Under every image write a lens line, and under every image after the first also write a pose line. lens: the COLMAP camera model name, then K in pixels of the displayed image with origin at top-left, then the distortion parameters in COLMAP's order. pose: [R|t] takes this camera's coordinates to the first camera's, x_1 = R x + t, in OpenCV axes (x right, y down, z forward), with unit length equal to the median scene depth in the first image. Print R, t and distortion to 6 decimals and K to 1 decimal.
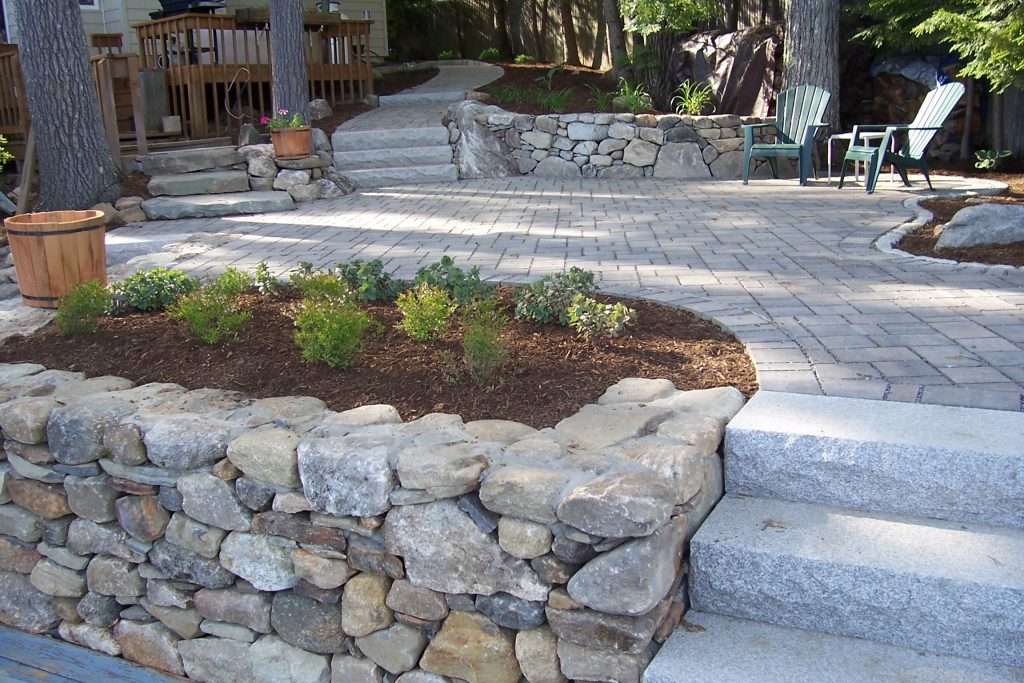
lens RADIAL K [[1007.2, 0, 512.0], [0, 1007.2, 341.5], [0, 0, 1]] dist [-0.178994, 0.094577]
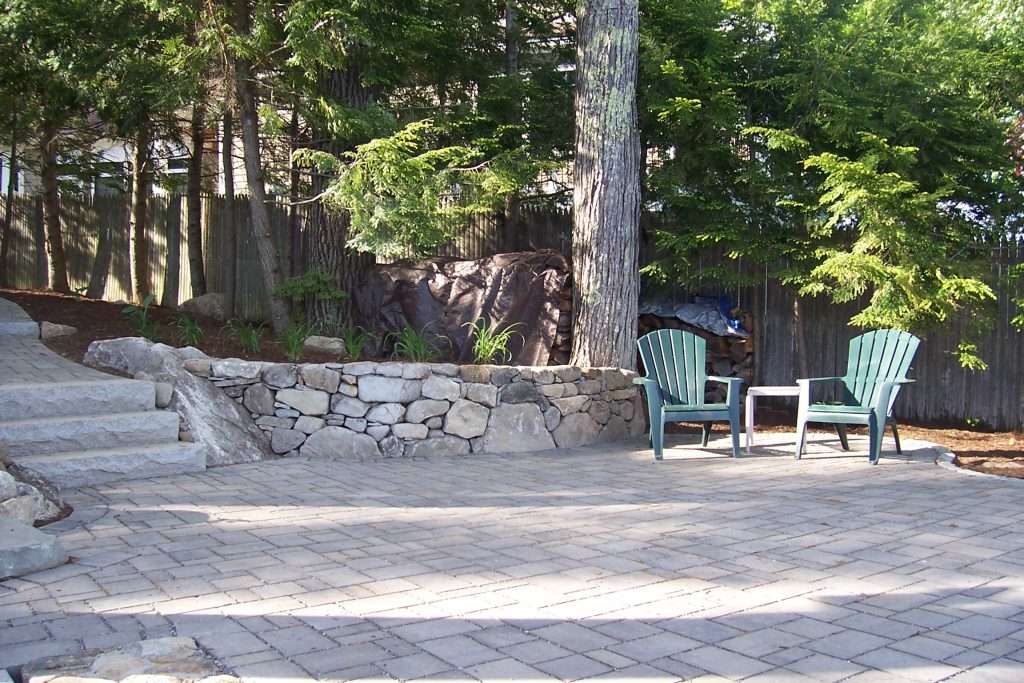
lens RADIAL K [[1007.2, 0, 512.0], [0, 1007.2, 341.5], [0, 0, 1]] dist [-0.178994, 0.094577]
pose [[0.761934, 0.027296, 0.647079, -0.301144], [0.125984, 0.973780, -0.189423, -0.101944], [-0.635283, 0.225849, 0.738517, 0.435723]]
